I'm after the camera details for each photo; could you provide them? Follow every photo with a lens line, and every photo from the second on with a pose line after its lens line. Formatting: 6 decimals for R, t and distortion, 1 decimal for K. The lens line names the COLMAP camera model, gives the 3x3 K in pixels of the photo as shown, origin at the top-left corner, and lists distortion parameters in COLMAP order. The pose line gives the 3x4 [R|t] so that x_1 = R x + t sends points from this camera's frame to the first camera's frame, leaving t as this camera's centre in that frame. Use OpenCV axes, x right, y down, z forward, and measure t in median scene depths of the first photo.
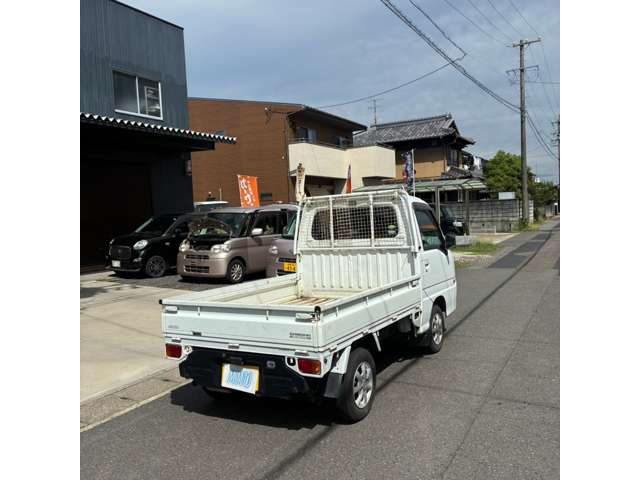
lens RADIAL K [[487.1, 0, 324.8], [0, 487.1, 235.8], [0, 0, 1]] dist [0.034823, -0.025694]
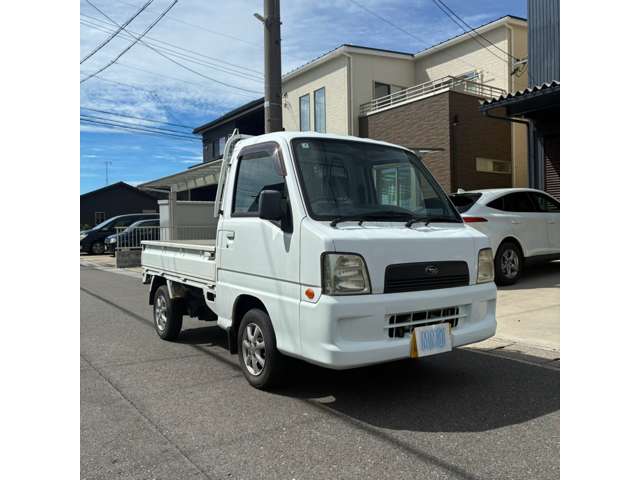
lens RADIAL K [[487.1, 0, 317.7], [0, 487.1, 238.4], [0, 0, 1]] dist [0.034823, -0.025694]
pose [[-0.420083, 0.065896, -0.905090, 0.731614], [-0.000074, 0.997358, 0.072649, 0.009550], [0.907486, 0.030585, -0.418968, 1.315684]]
